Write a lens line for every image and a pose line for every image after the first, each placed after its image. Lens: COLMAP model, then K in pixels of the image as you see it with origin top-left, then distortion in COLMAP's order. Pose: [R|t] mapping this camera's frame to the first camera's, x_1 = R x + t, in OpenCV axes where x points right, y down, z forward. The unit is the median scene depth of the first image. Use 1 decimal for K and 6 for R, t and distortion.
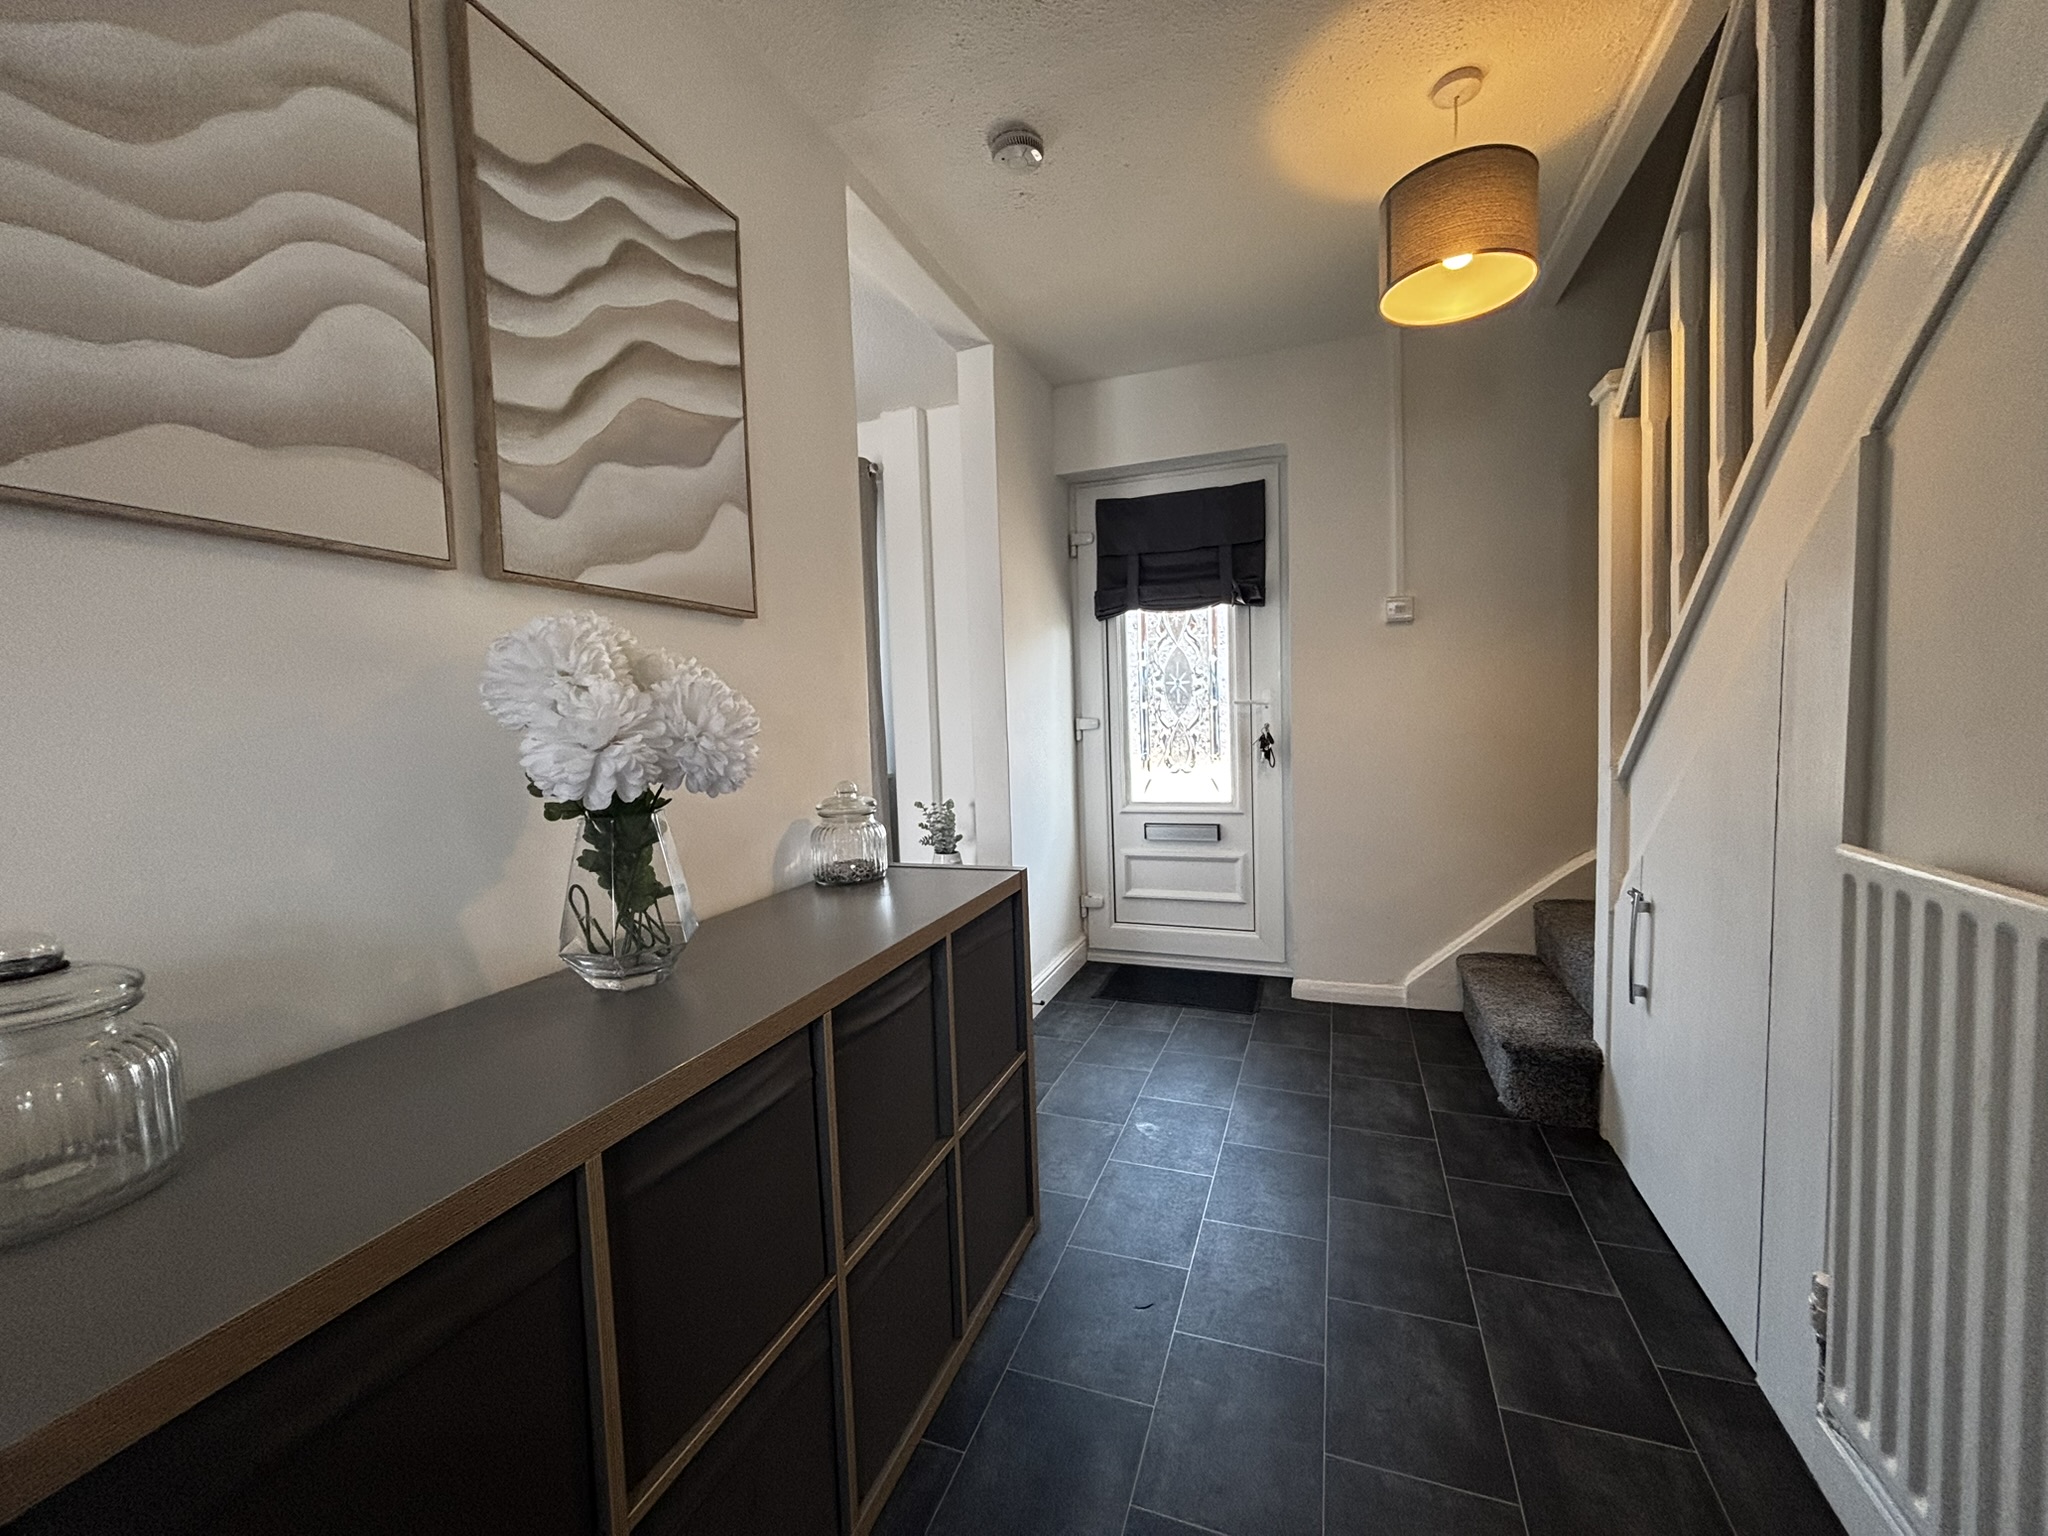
lens RADIAL K [[833.3, 0, 1019.0], [0, 833.3, 764.5], [0, 0, 1]] dist [0.008713, -0.003414]
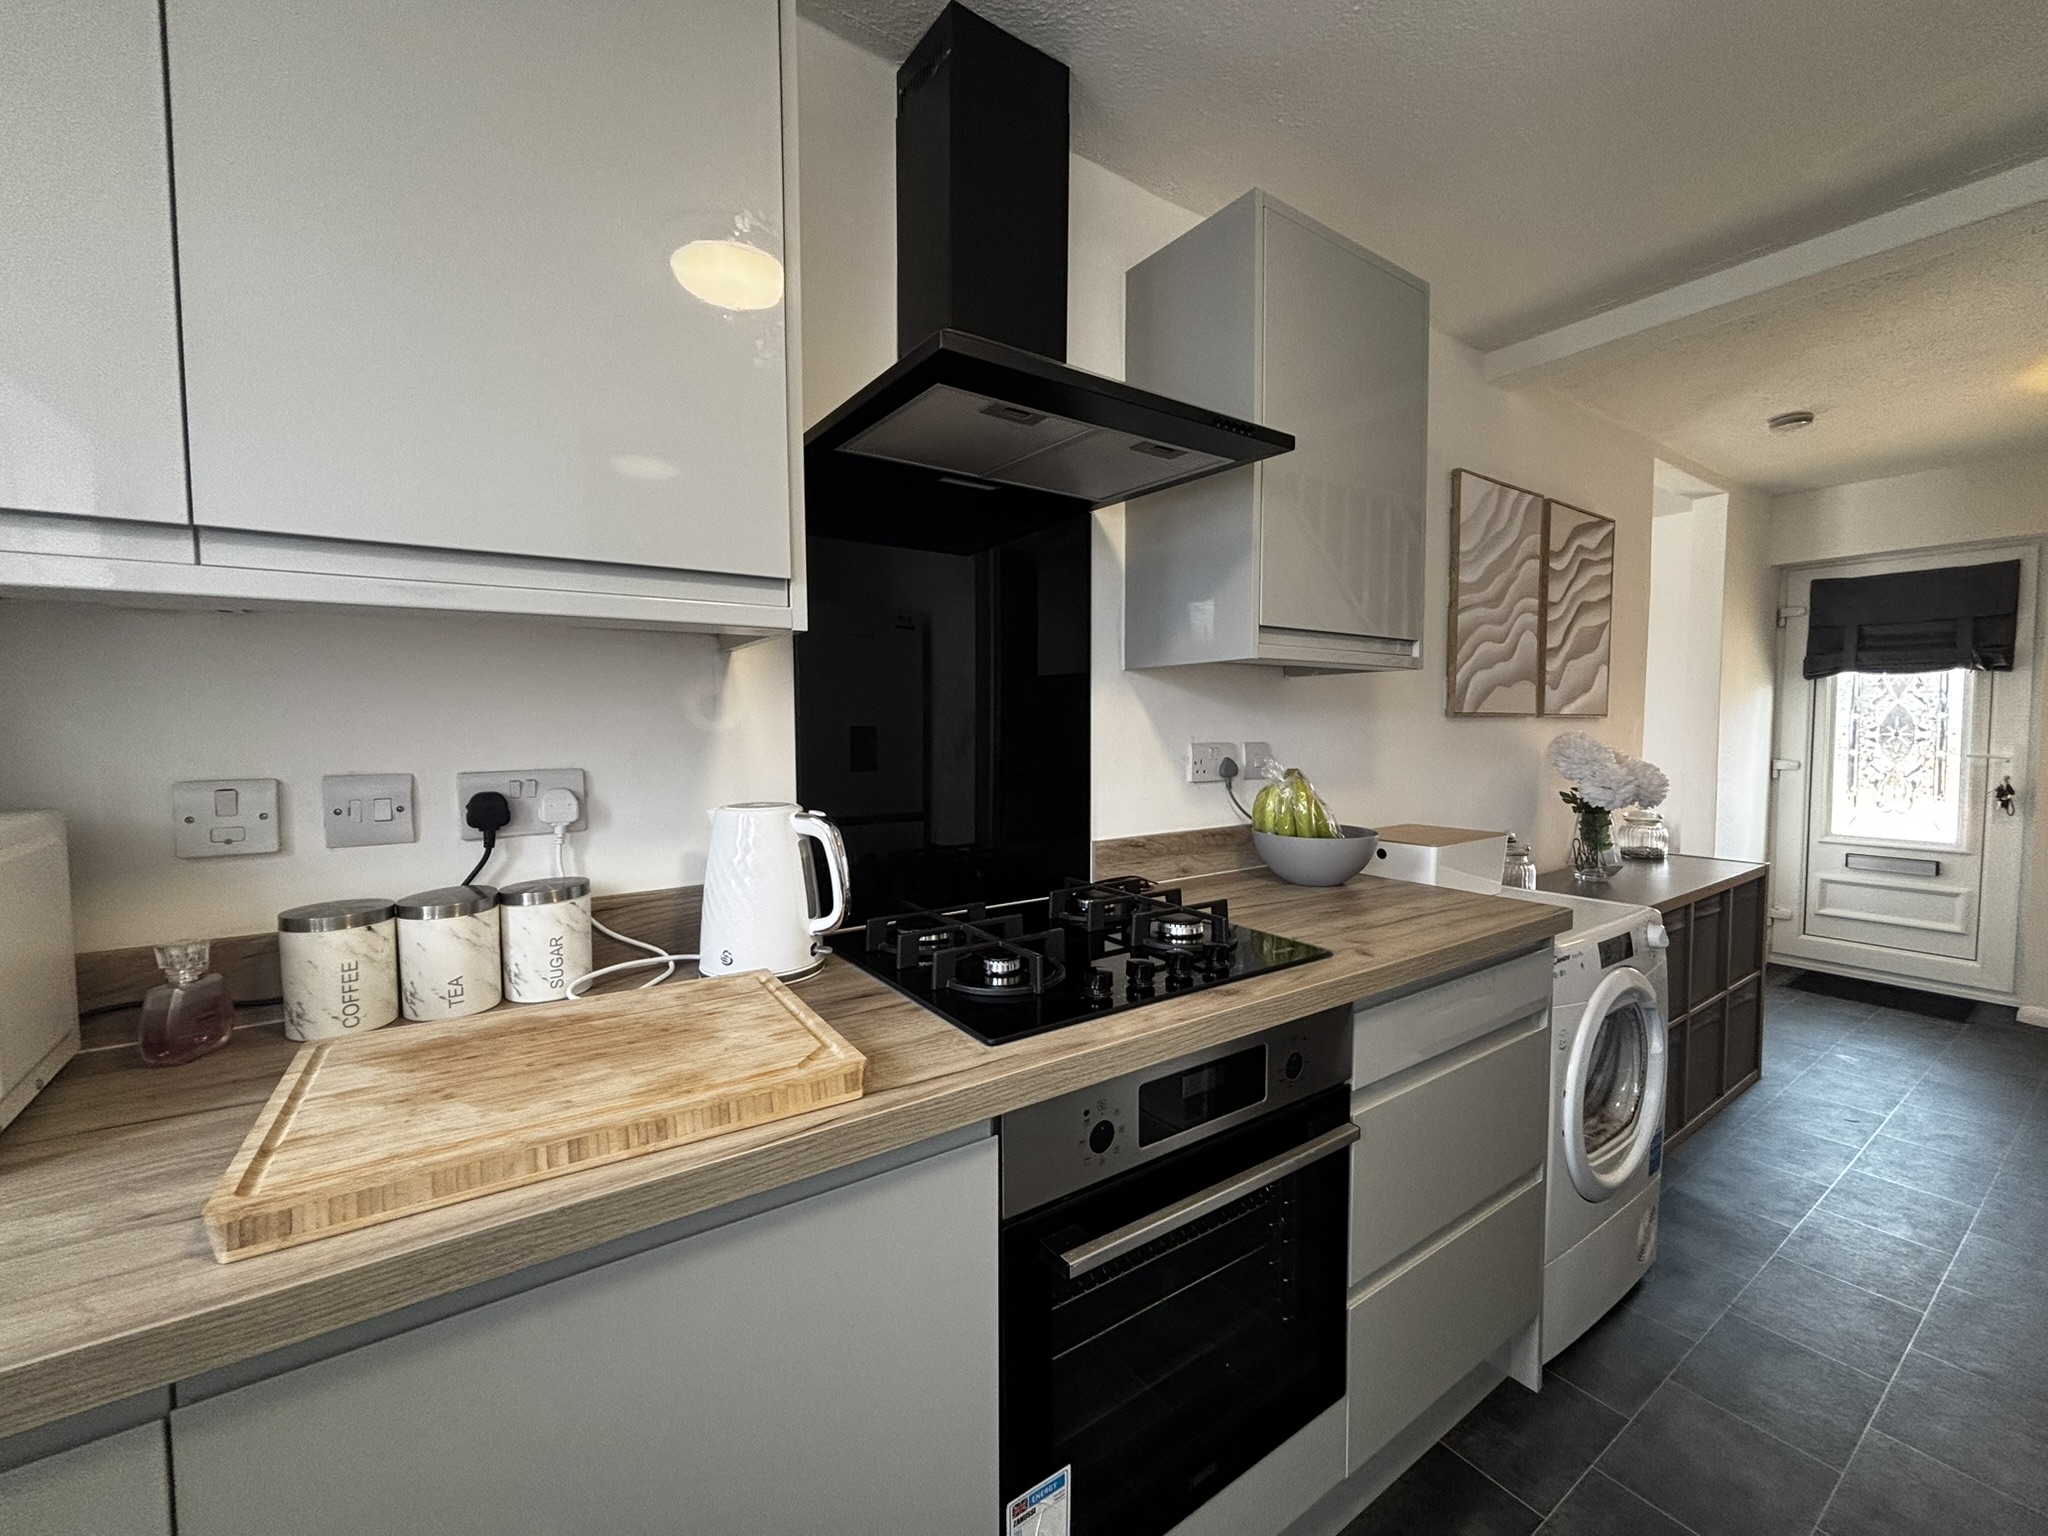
lens RADIAL K [[833.3, 0, 1019.0], [0, 833.3, 764.5], [0, 0, 1]] dist [0.008713, -0.003414]
pose [[0.822612, 0.058559, -0.565580, -0.153536], [-0.057171, 0.998160, 0.020195, -0.011420], [0.565722, 0.015722, 0.824446, -0.656813]]
